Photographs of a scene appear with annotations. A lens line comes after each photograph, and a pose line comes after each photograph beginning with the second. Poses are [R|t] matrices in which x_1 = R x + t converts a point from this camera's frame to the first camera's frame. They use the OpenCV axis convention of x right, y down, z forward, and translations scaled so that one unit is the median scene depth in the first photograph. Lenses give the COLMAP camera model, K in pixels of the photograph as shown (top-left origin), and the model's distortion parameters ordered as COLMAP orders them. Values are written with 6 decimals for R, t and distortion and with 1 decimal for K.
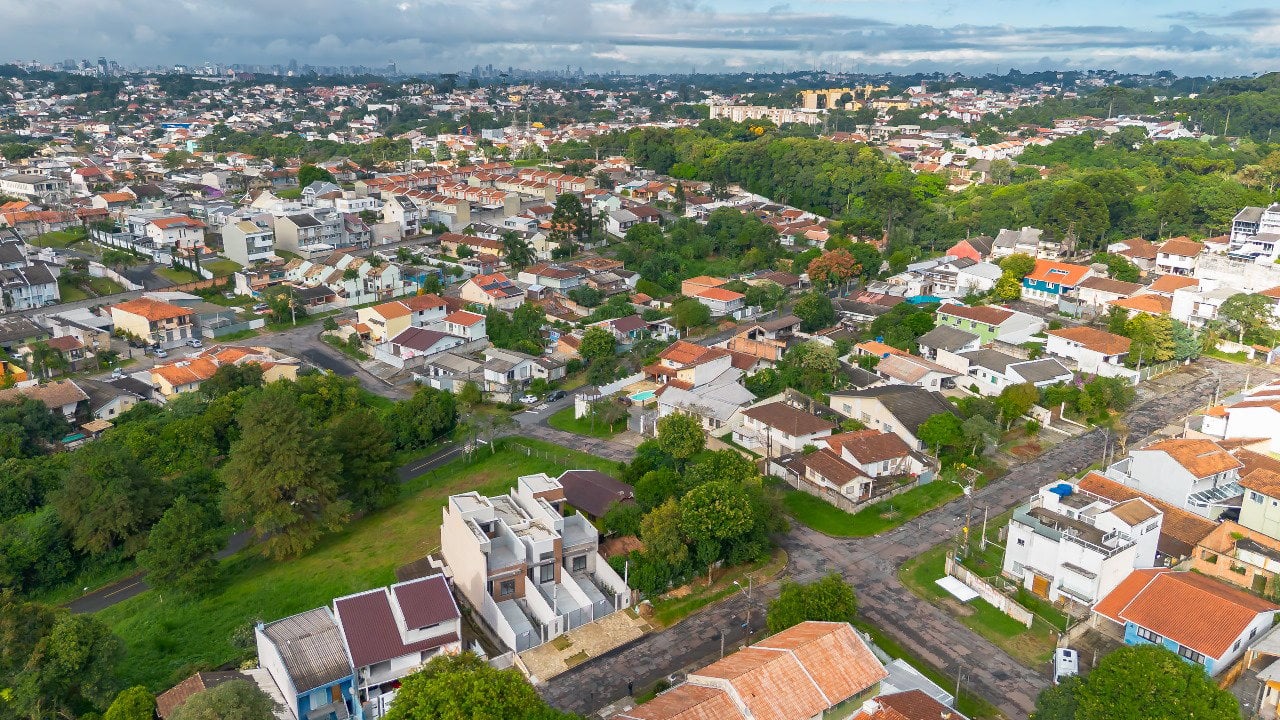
lens RADIAL K [[919.2, 0, 640.0], [0, 919.2, 360.0], [0, 0, 1]] dist [0.051357, -0.044222]
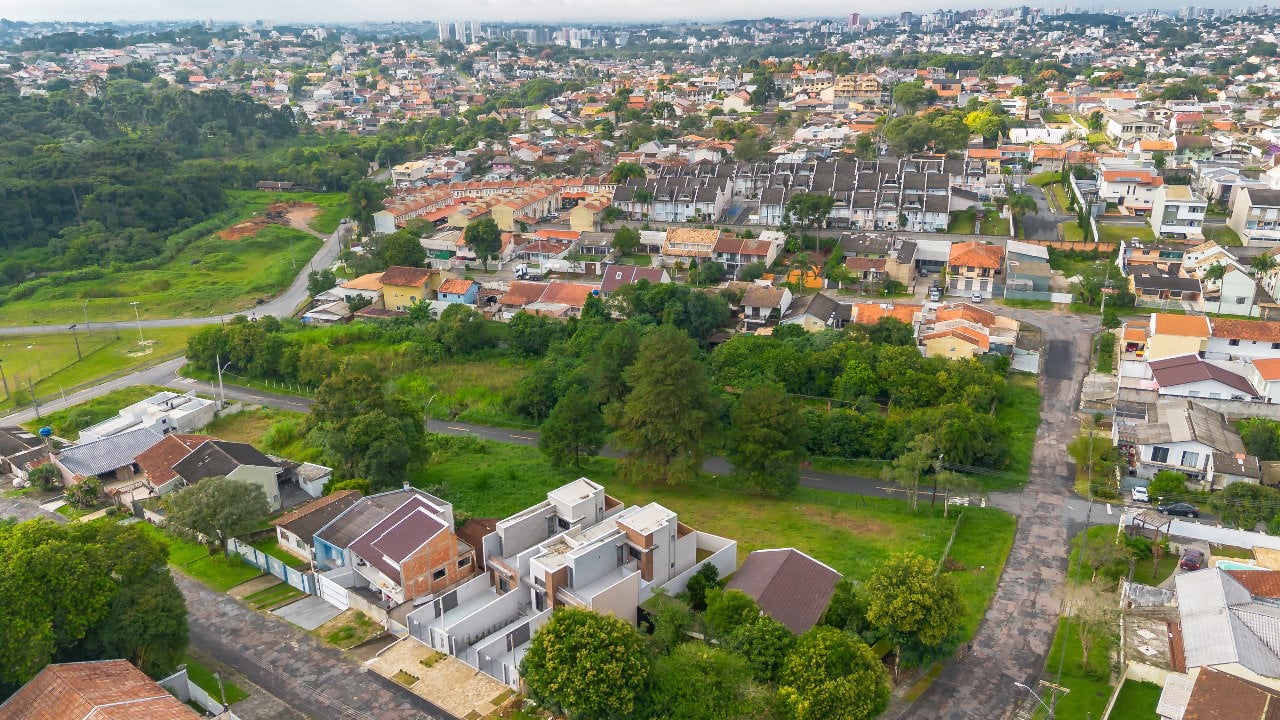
lens RADIAL K [[919.2, 0, 640.0], [0, 919.2, 360.0], [0, 0, 1]] dist [0.051357, -0.044222]
pose [[0.294264, 0.317034, -0.901609, 0.275866], [-0.269189, 0.932678, 0.240103, -0.088578], [0.917031, 0.172049, 0.359796, 0.341743]]
